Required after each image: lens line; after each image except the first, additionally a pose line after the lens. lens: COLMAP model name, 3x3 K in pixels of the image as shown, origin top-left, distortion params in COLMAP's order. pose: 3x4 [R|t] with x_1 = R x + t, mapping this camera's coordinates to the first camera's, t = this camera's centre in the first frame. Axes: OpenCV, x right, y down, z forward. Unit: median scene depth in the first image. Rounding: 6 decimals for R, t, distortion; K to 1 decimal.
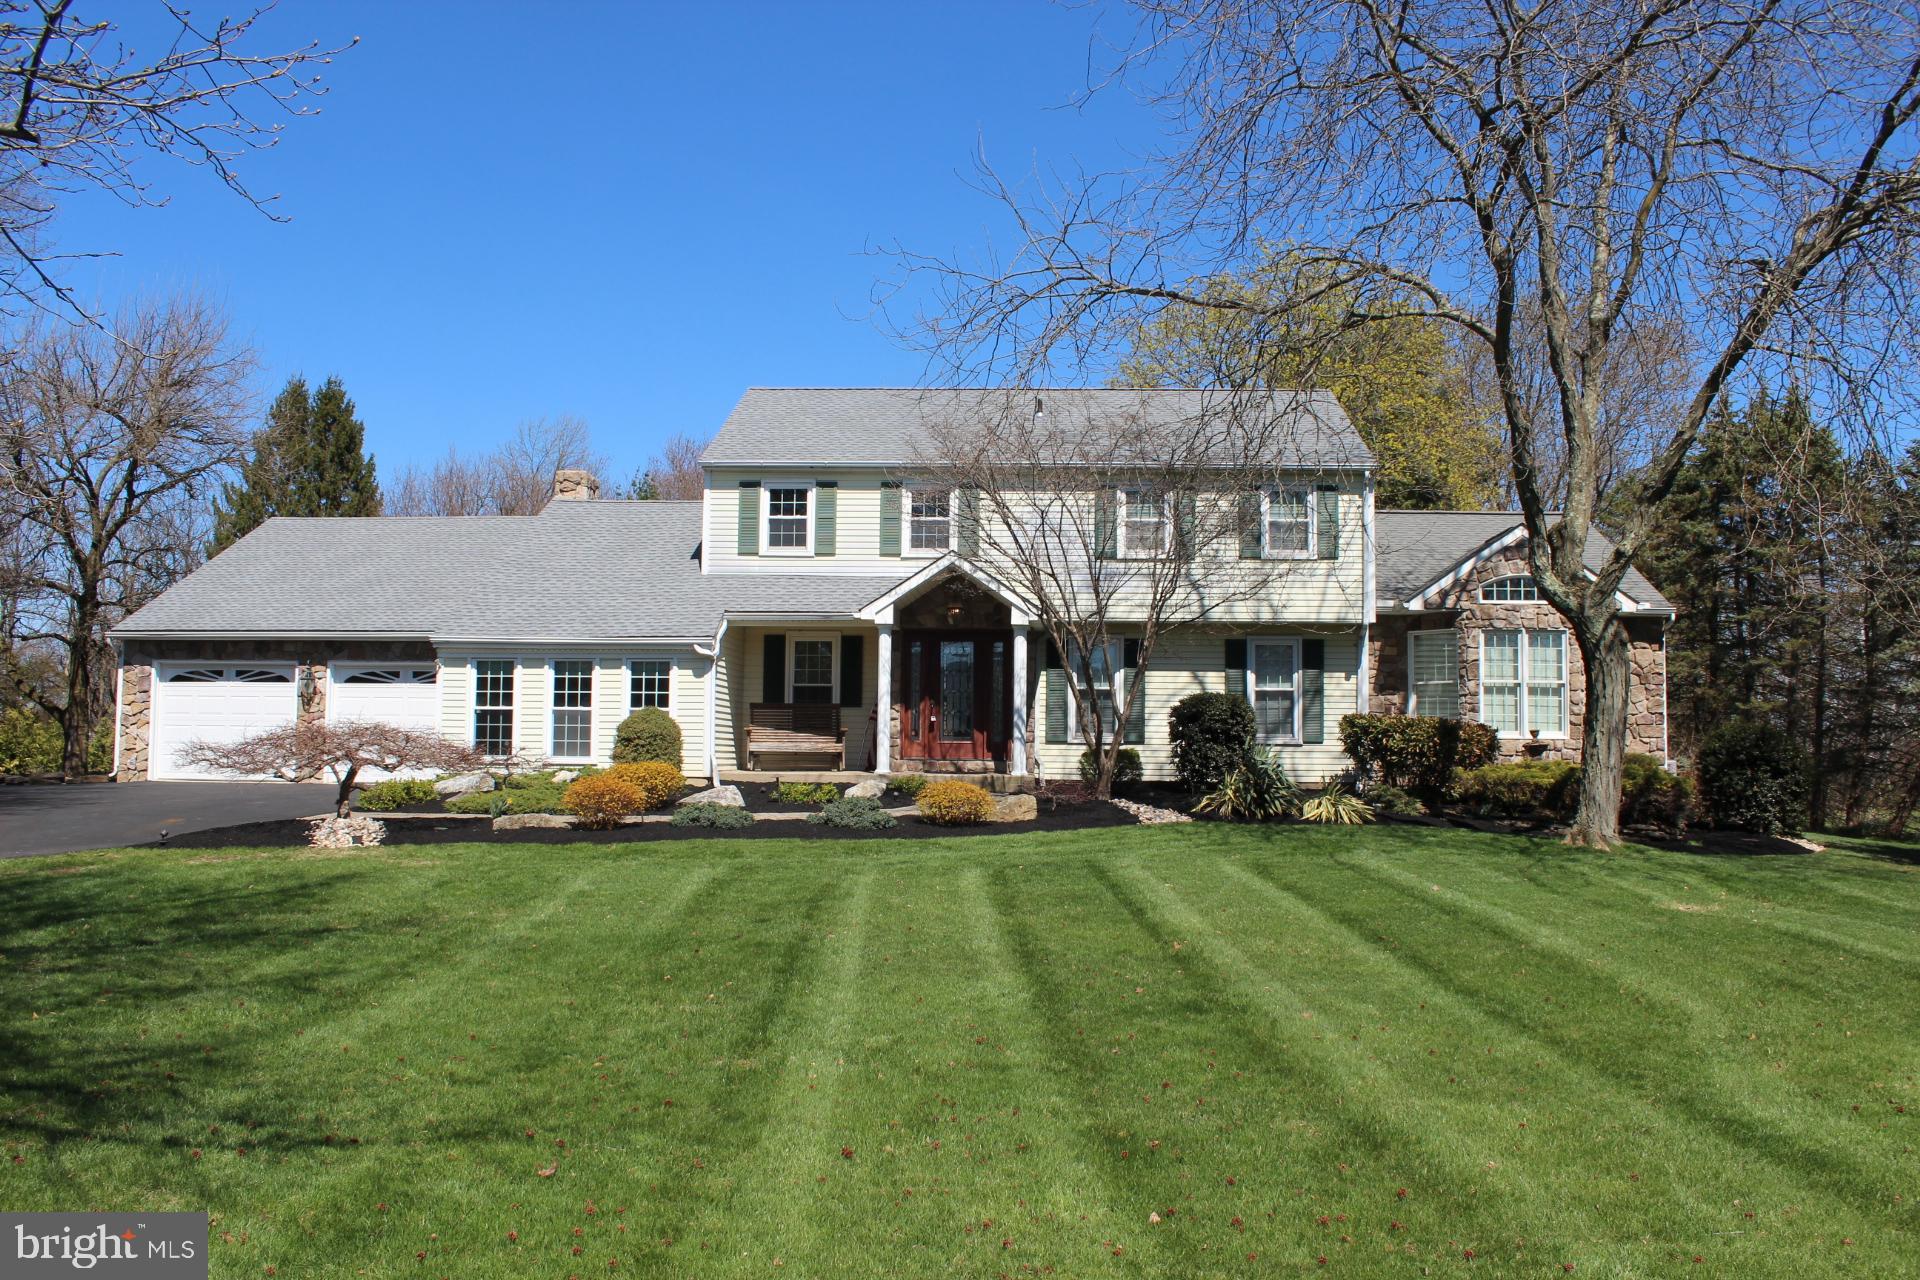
lens RADIAL K [[1589.1, 0, 959.7], [0, 1589.1, 656.0], [0, 0, 1]] dist [-0.153808, 0.127173]
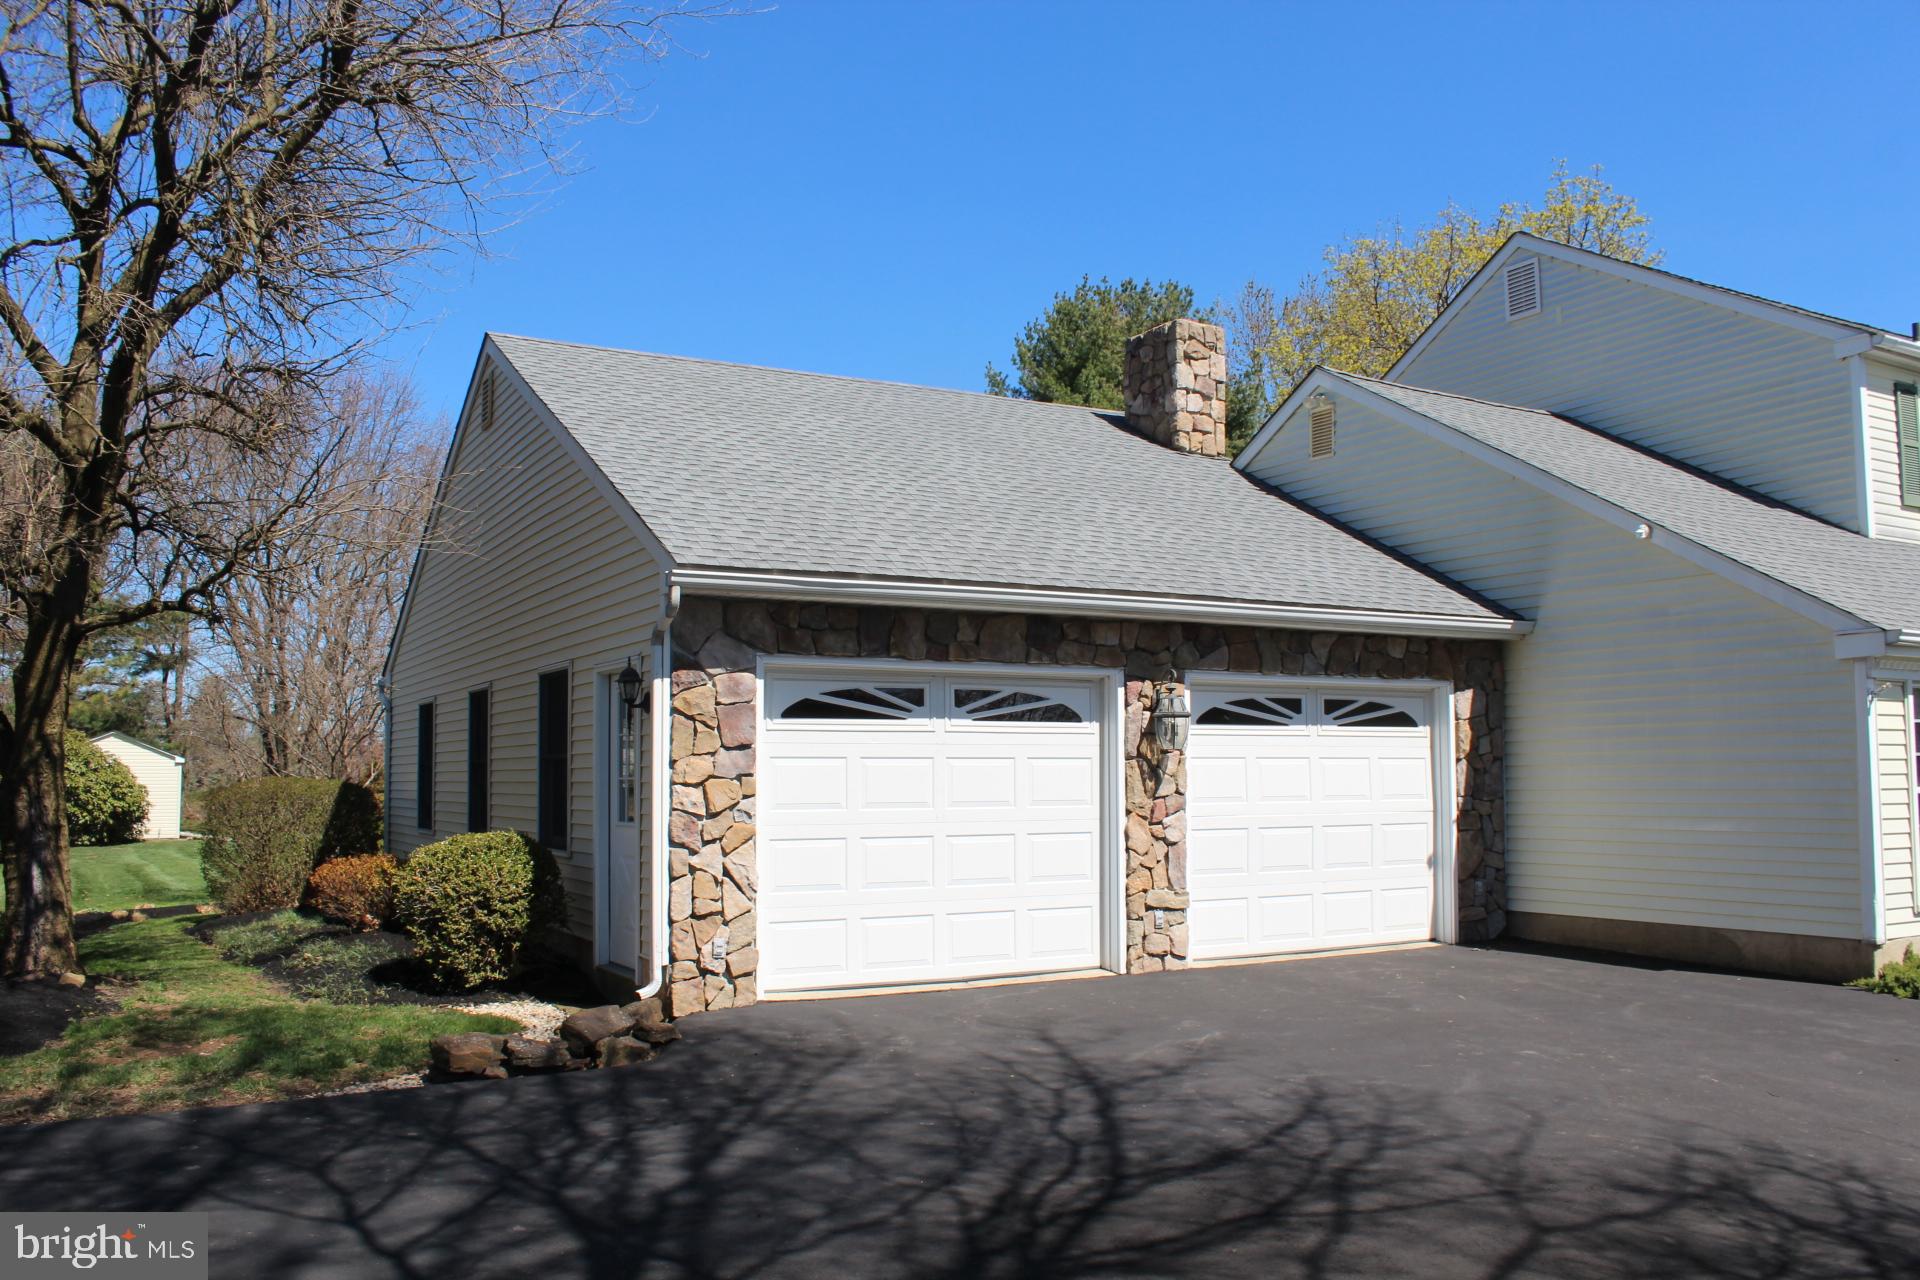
lens RADIAL K [[1589.1, 0, 969.4], [0, 1589.1, 644.8], [0, 0, 1]] dist [-0.153808, 0.127173]
pose [[0.849020, 0.033857, 0.527275, -0.718566], [-0.025099, 0.999403, -0.023759, 0.007933], [-0.527764, 0.006938, 0.849362, 0.710865]]
